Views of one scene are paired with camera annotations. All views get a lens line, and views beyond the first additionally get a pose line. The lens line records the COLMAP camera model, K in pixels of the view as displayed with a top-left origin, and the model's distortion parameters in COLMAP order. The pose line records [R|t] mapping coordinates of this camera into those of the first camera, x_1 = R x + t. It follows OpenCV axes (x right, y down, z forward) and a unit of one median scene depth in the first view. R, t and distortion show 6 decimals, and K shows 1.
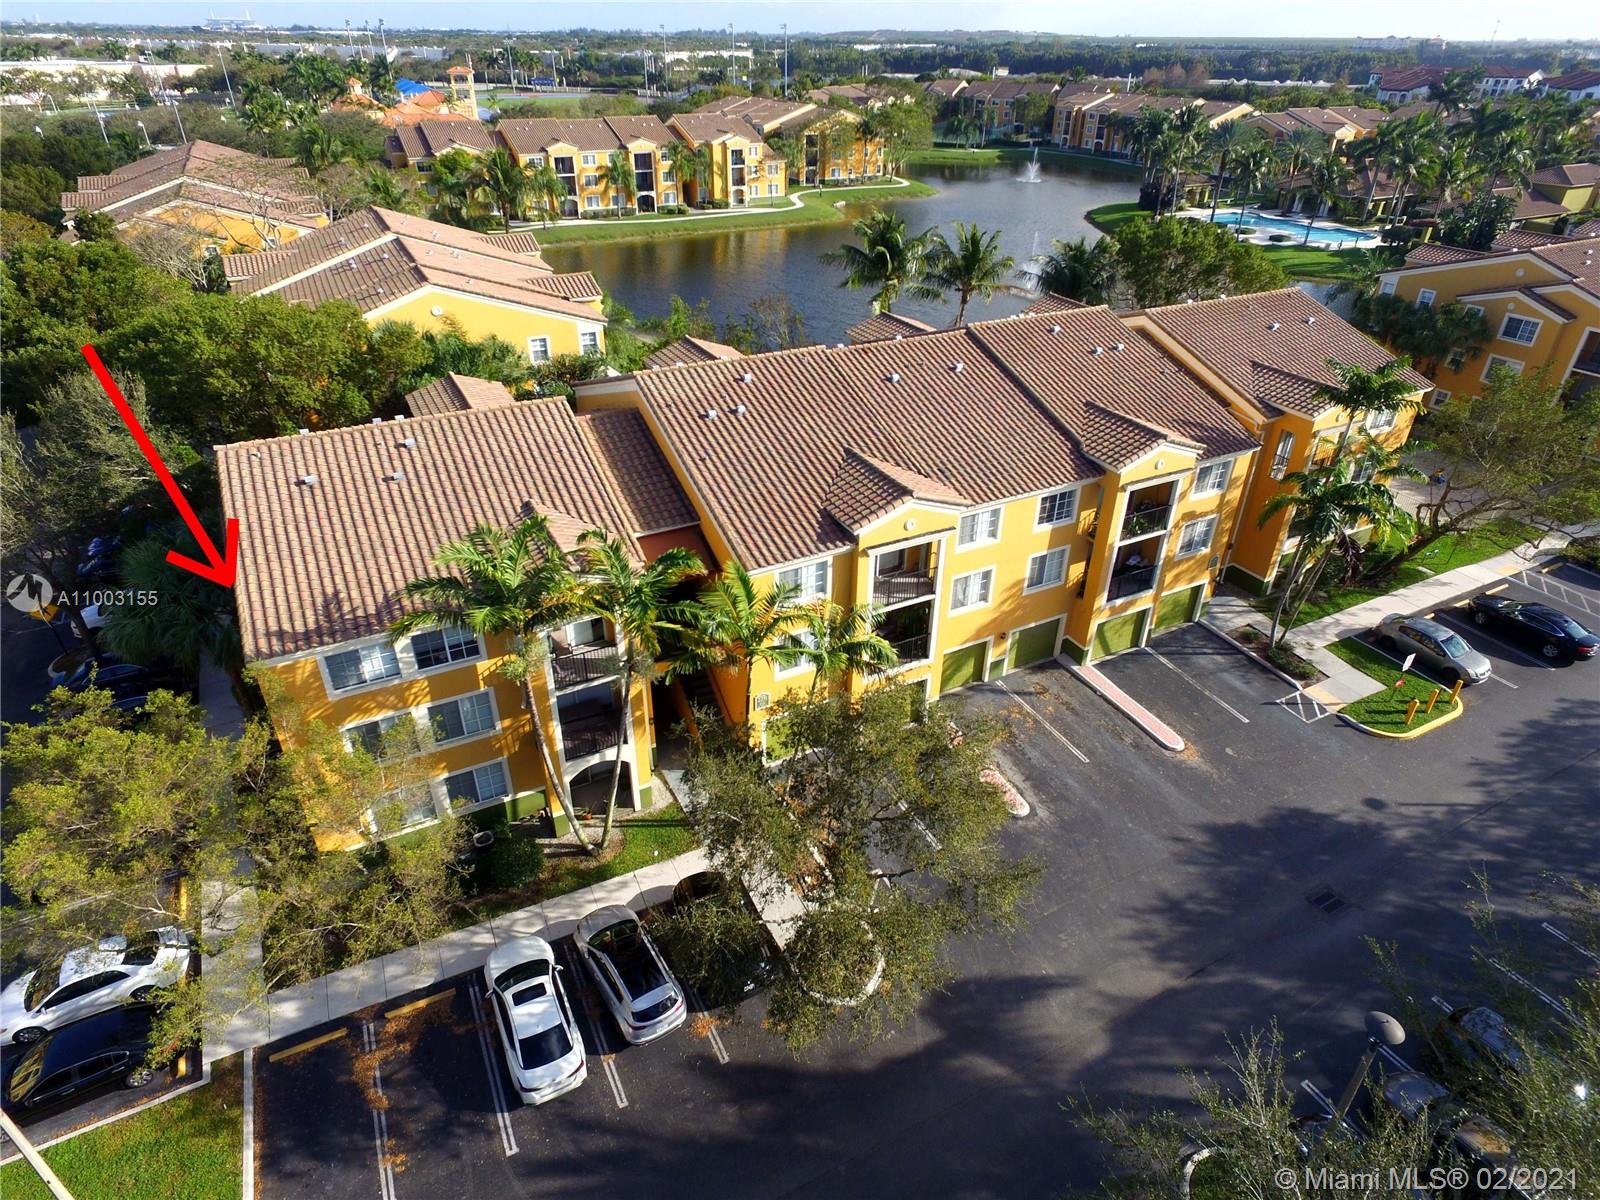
lens RADIAL K [[920.2, 0, 800.0], [0, 920.2, 600.0], [0, 0, 1]] dist [0.020353, 0.000770]
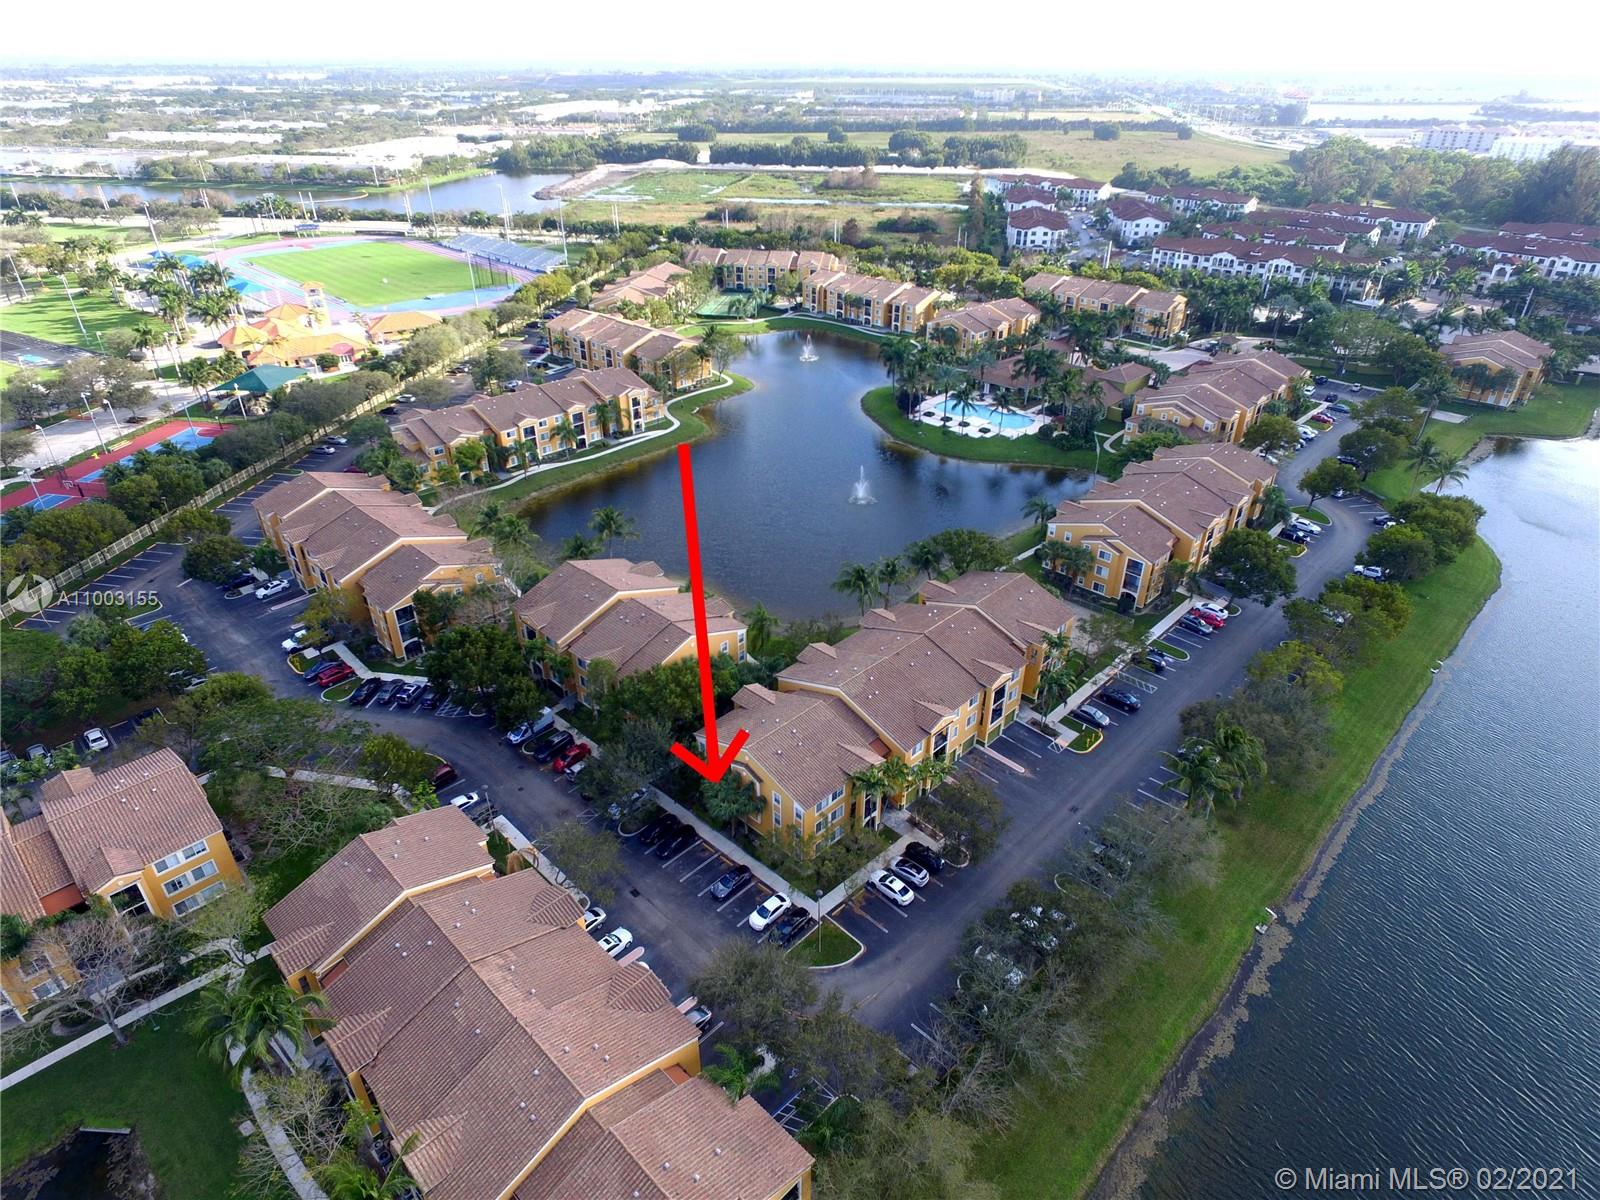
lens RADIAL K [[918.4, 0, 800.0], [0, 918.4, 600.0], [0, 0, 1]] dist [-0.000653, -0.000041]
pose [[0.951610, -0.162401, 0.260893, -0.284207], [0.167655, 0.985843, 0.002145, -0.152656], [-0.257548, 0.041699, 0.965365, -0.504813]]
